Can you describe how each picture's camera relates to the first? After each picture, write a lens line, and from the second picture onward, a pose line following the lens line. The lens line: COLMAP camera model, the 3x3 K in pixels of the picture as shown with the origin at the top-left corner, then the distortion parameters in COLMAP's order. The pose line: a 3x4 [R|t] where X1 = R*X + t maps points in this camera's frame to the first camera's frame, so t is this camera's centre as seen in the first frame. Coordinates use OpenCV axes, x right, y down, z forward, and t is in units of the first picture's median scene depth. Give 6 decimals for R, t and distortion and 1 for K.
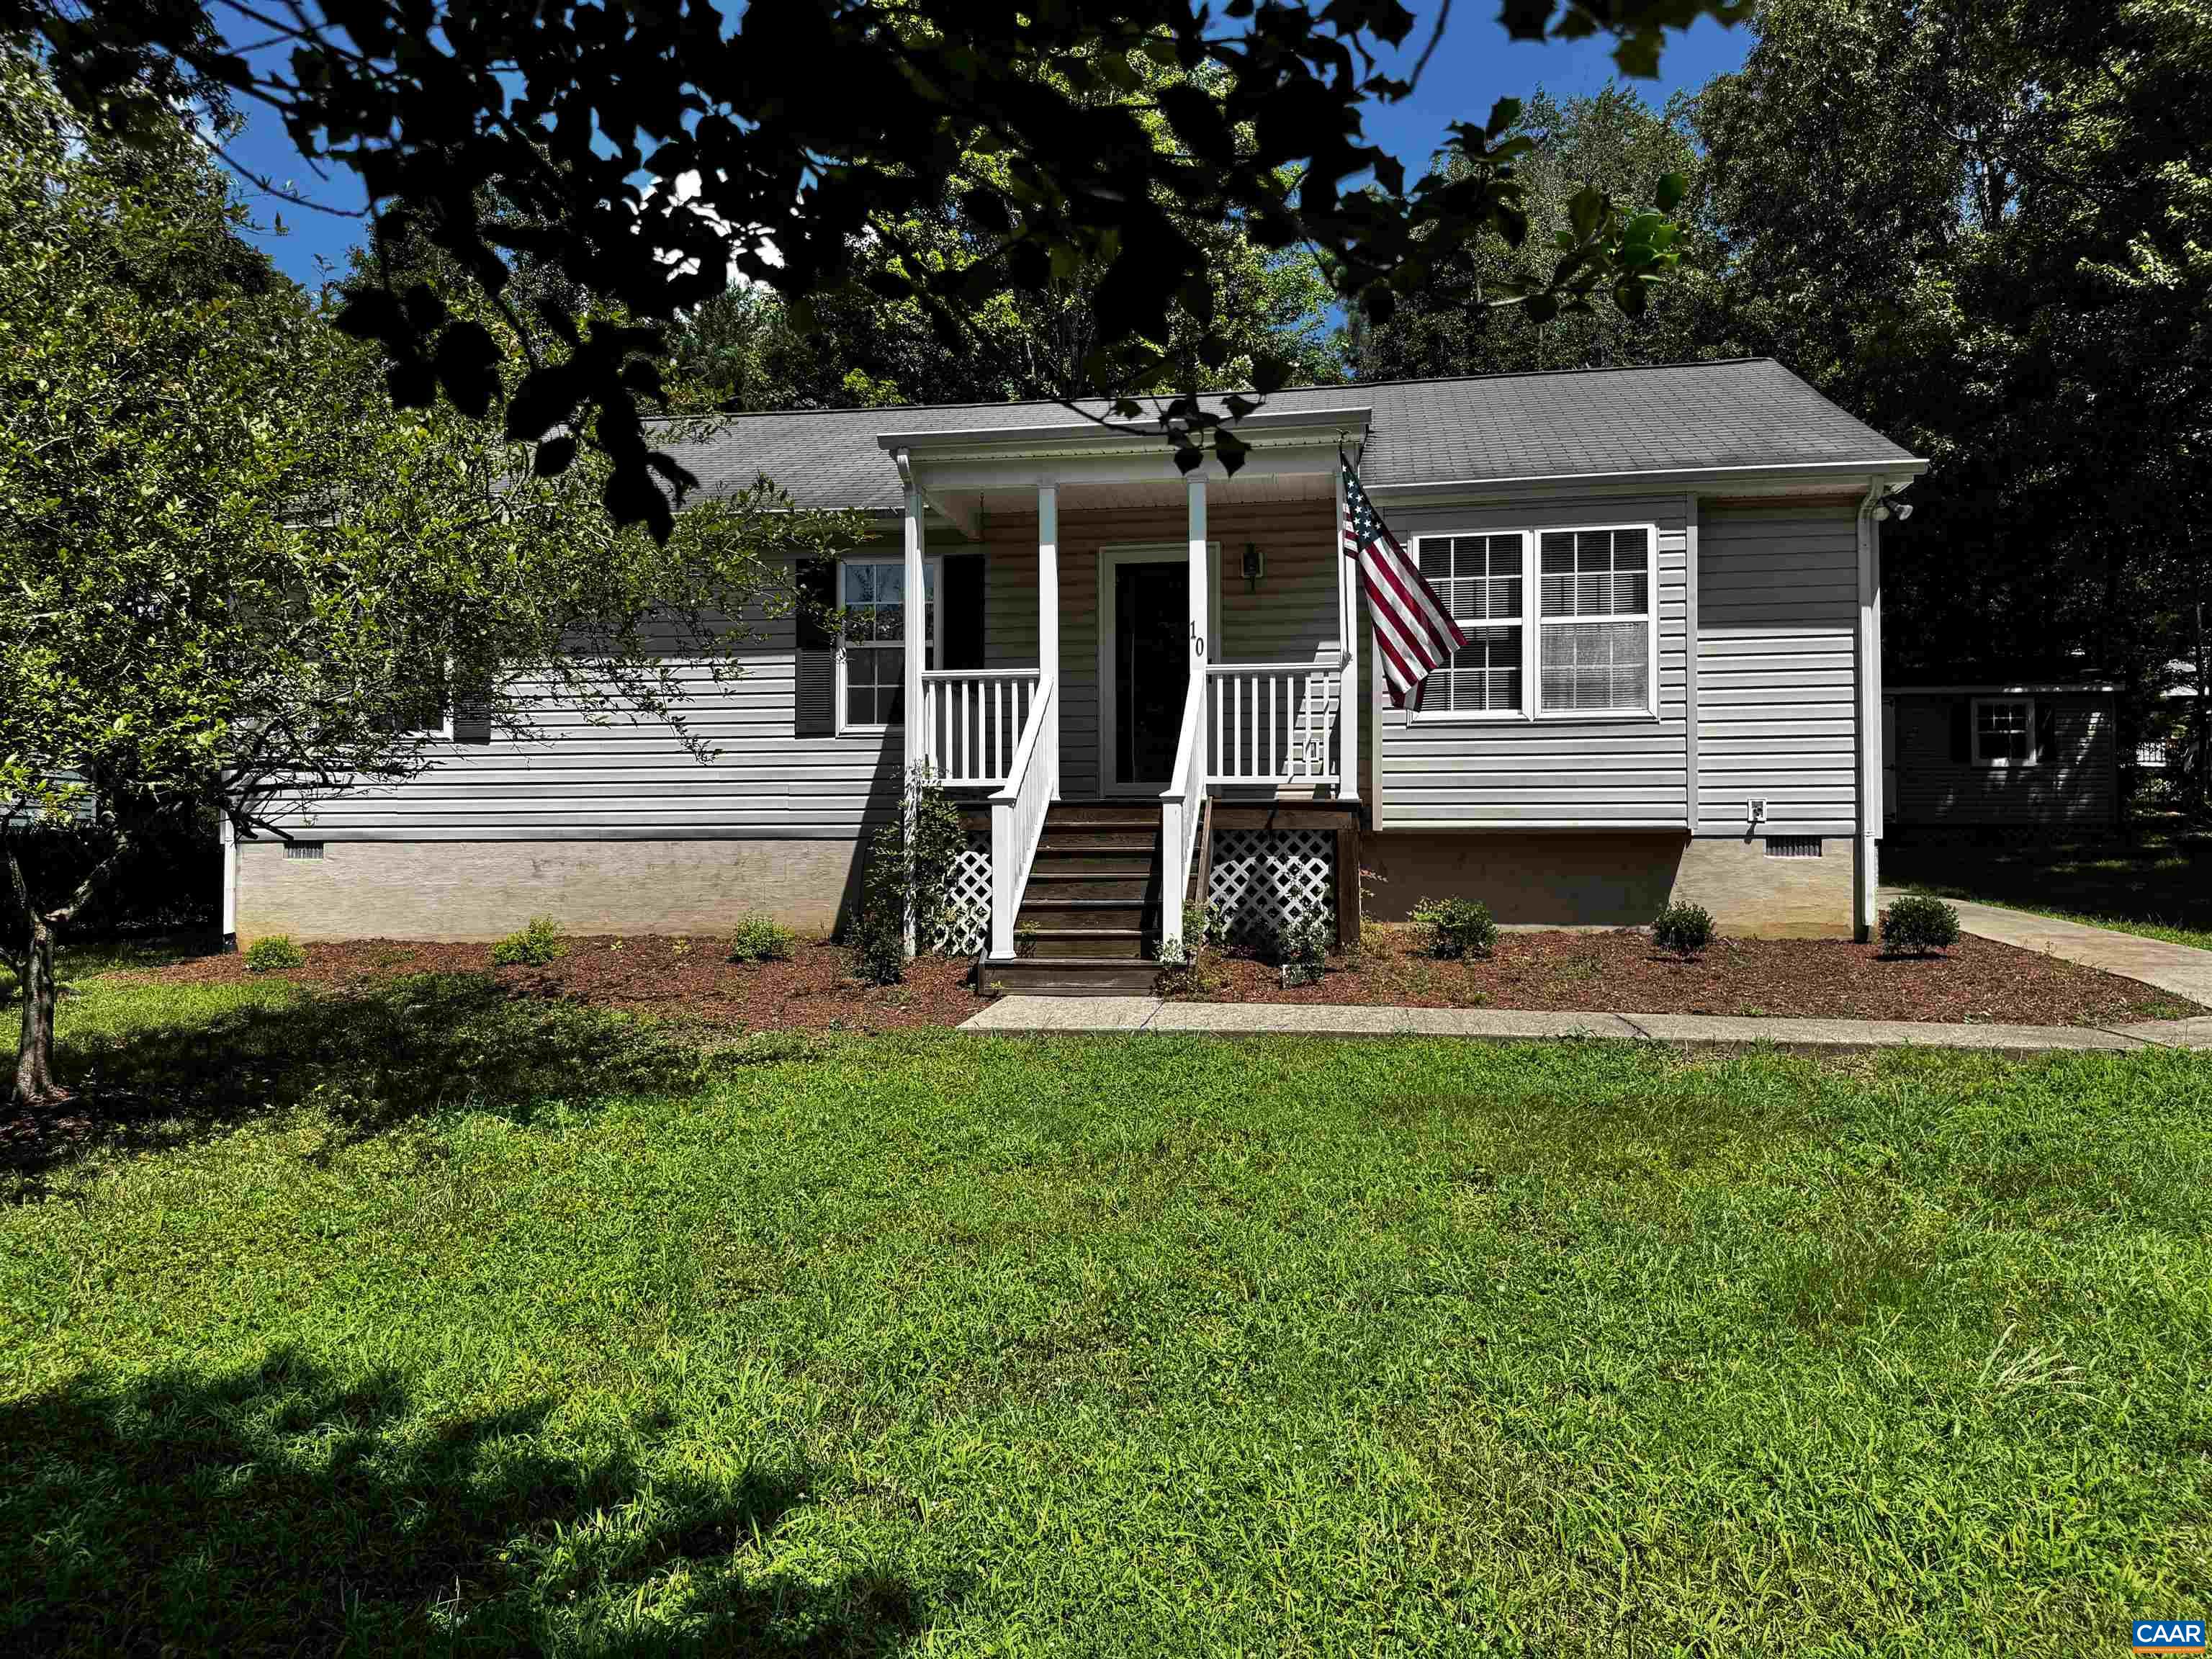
lens RADIAL K [[1558.1, 0, 1092.8], [0, 1558.1, 820.9], [0, 0, 1]] dist [0.132401, -0.139545]
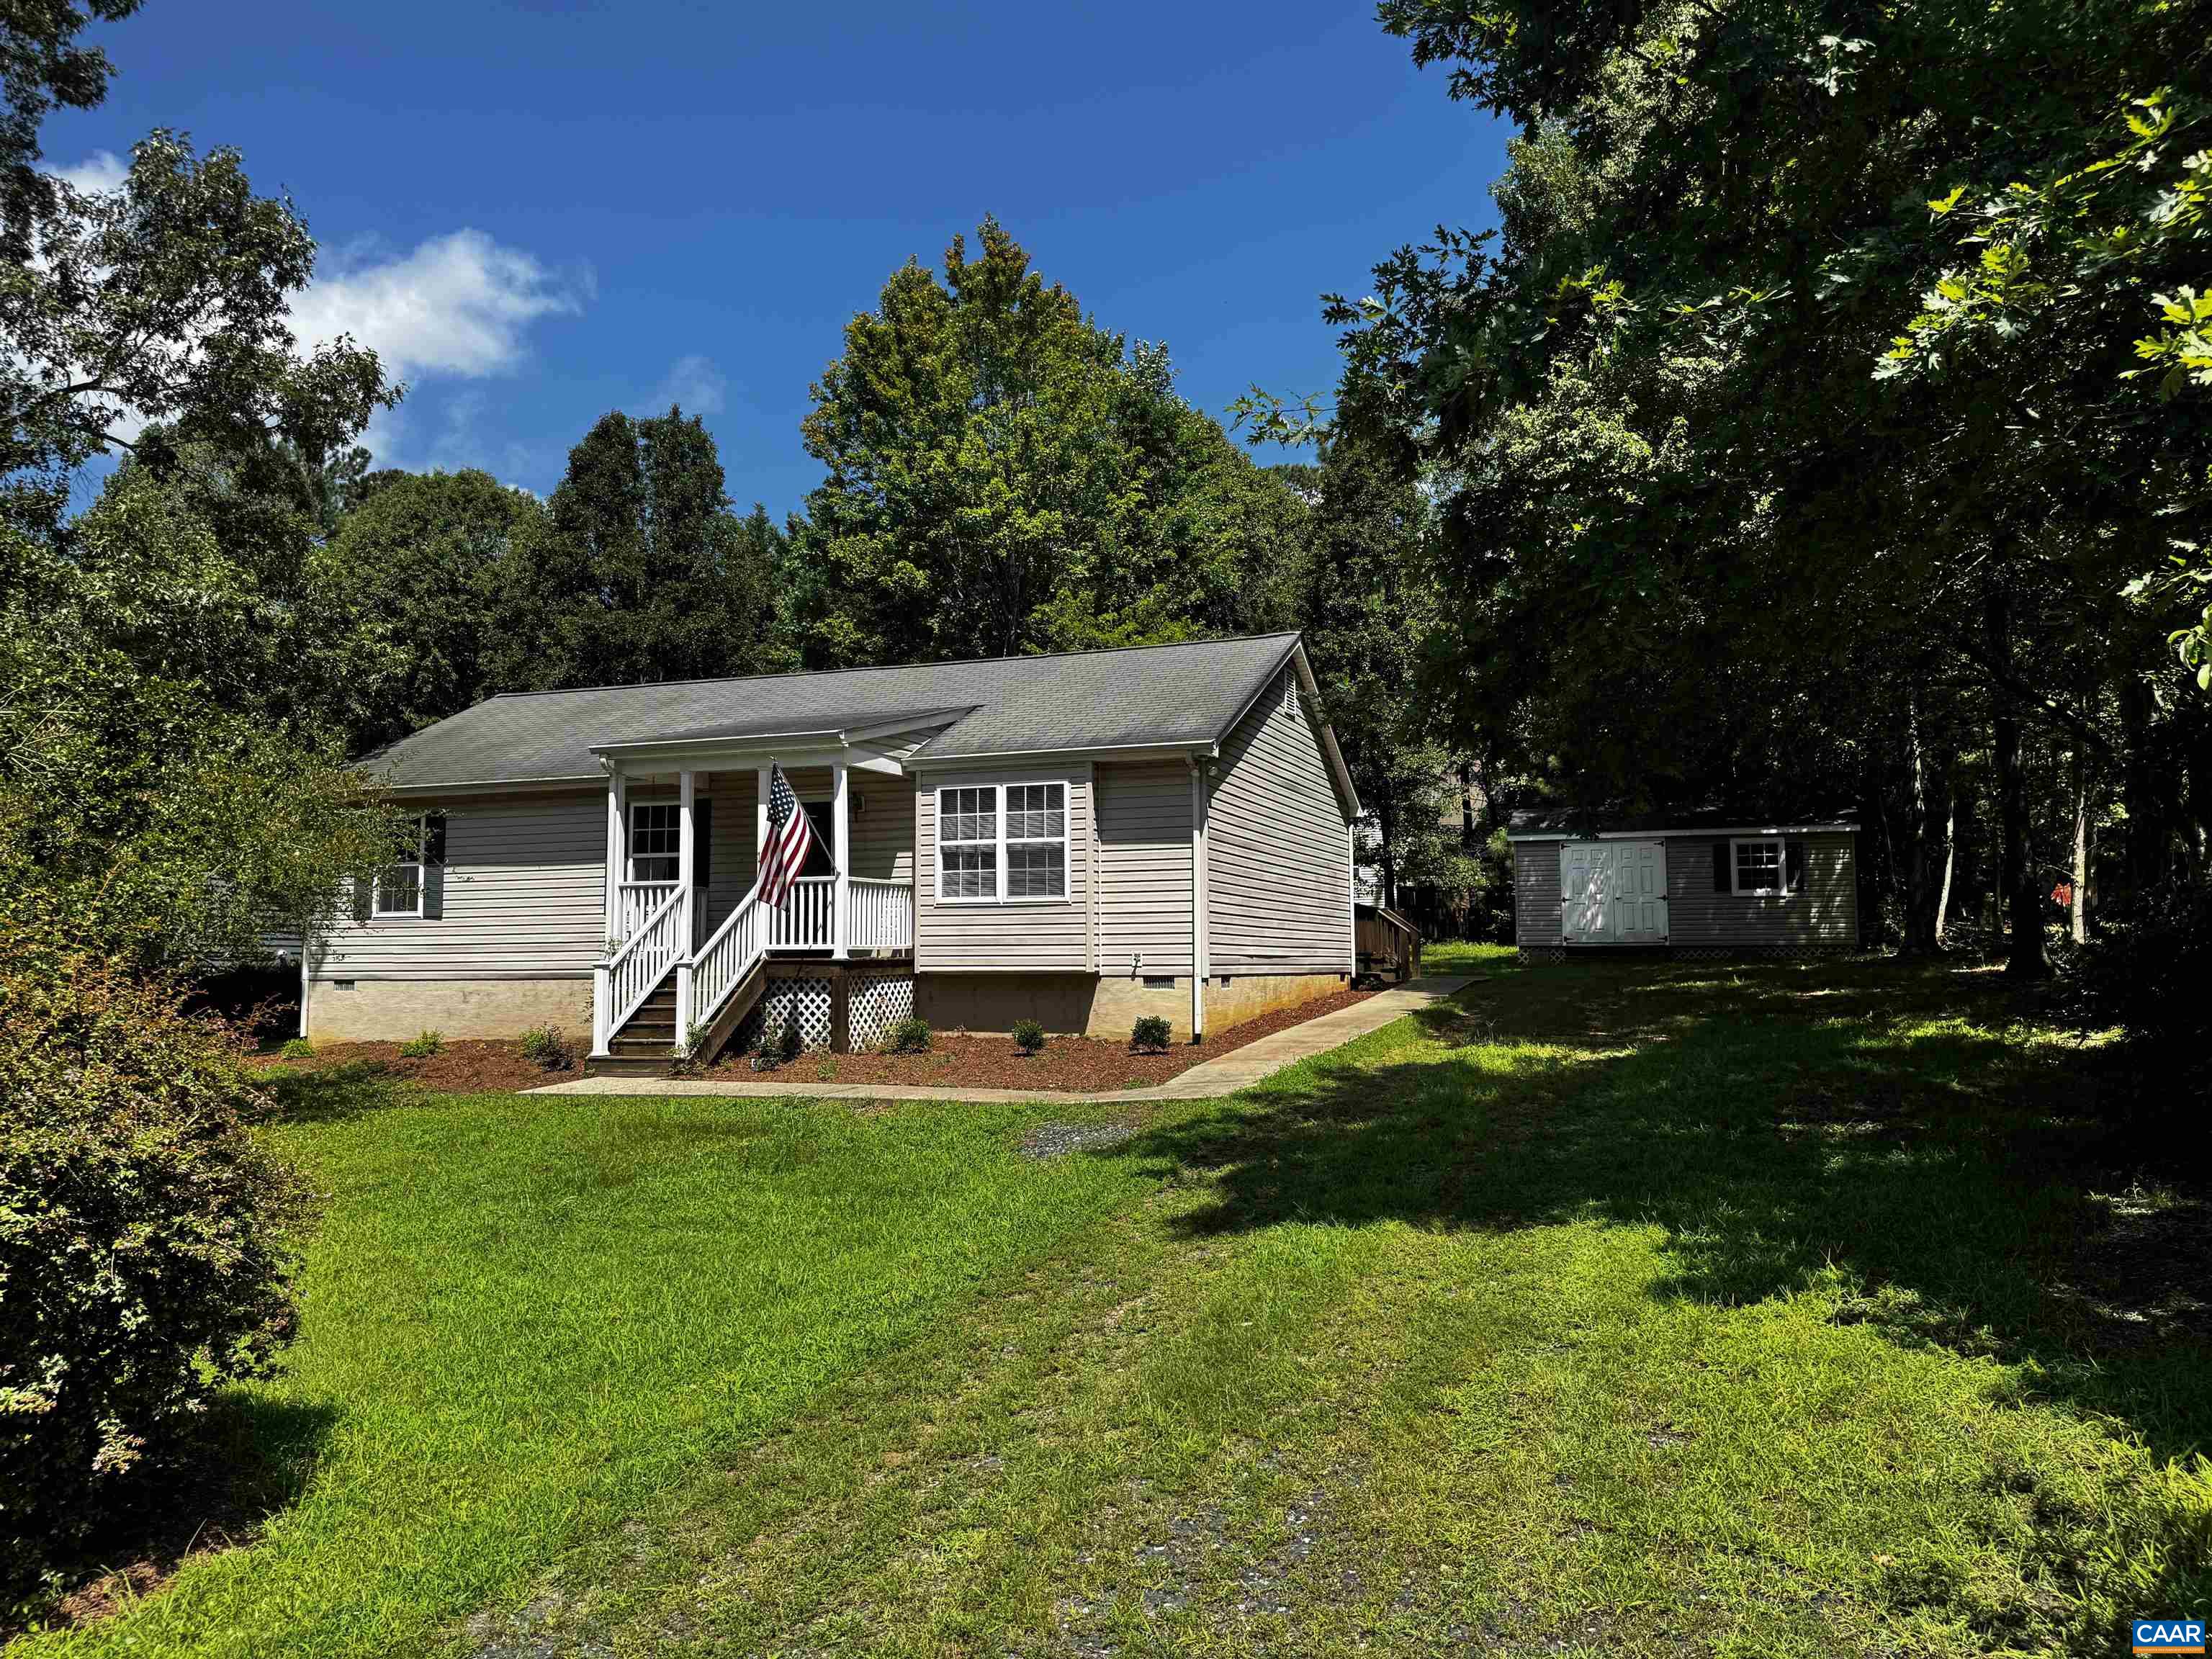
lens RADIAL K [[1558.1, 0, 1092.8], [0, 1558.1, 820.9], [0, 0, 1]] dist [0.132401, -0.139545]
pose [[0.980324, -0.022594, -0.196098, 0.687666], [0.010841, 0.998091, -0.060798, -0.050800], [0.197098, 0.057475, 0.978698, -0.535326]]
